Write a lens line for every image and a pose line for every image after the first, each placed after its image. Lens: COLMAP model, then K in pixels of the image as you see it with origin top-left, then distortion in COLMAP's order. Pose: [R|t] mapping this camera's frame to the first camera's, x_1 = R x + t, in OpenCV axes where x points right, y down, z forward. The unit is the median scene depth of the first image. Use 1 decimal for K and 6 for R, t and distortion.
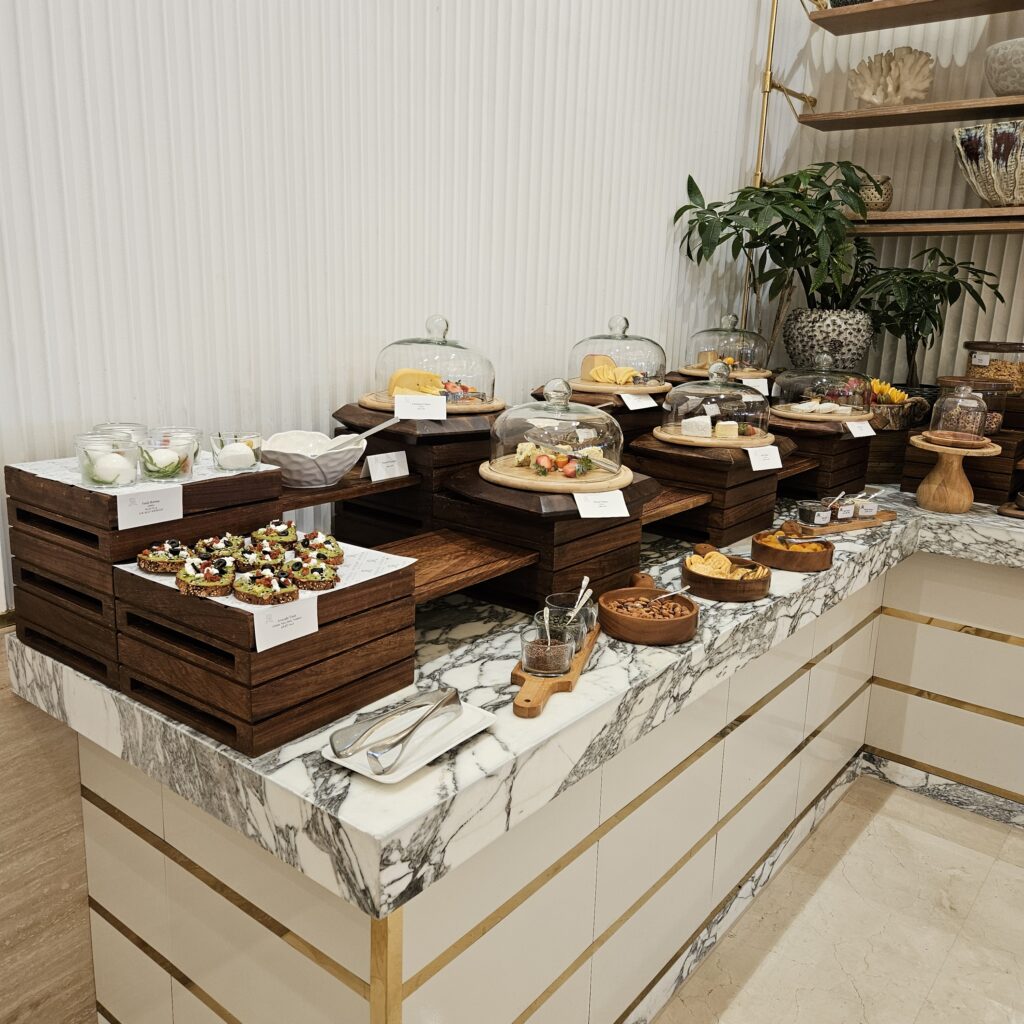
lens RADIAL K [[913.6, 0, 511.6], [0, 913.6, 512.7], [0, 0, 1]] dist [-0.005679, -0.004656]
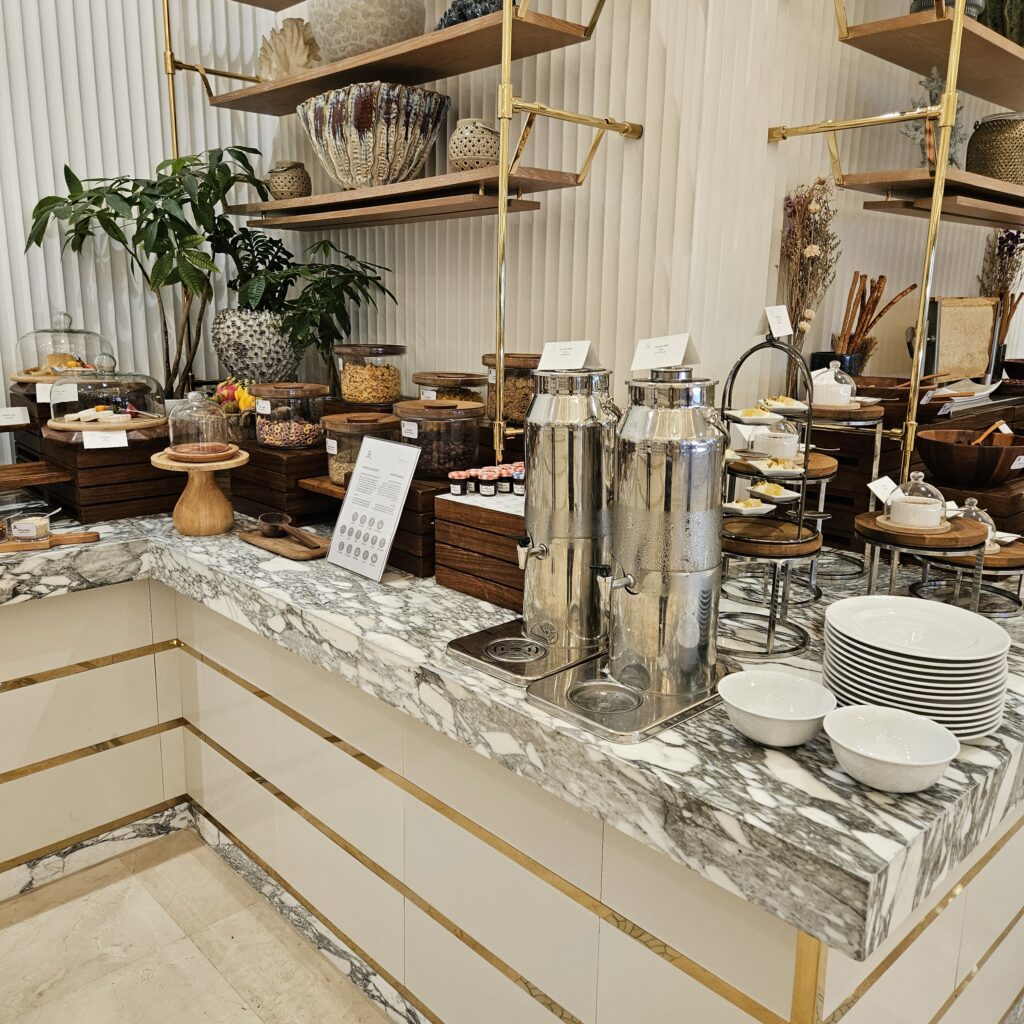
lens RADIAL K [[913.6, 0, 511.4], [0, 913.6, 510.9], [0, 0, 1]] dist [-0.005679, -0.004656]
pose [[0.987813, 0.032348, -0.152244, 0.768231], [-0.032133, 0.999476, 0.003869, -0.035103], [0.152289, 0.001070, 0.988335, 0.147388]]
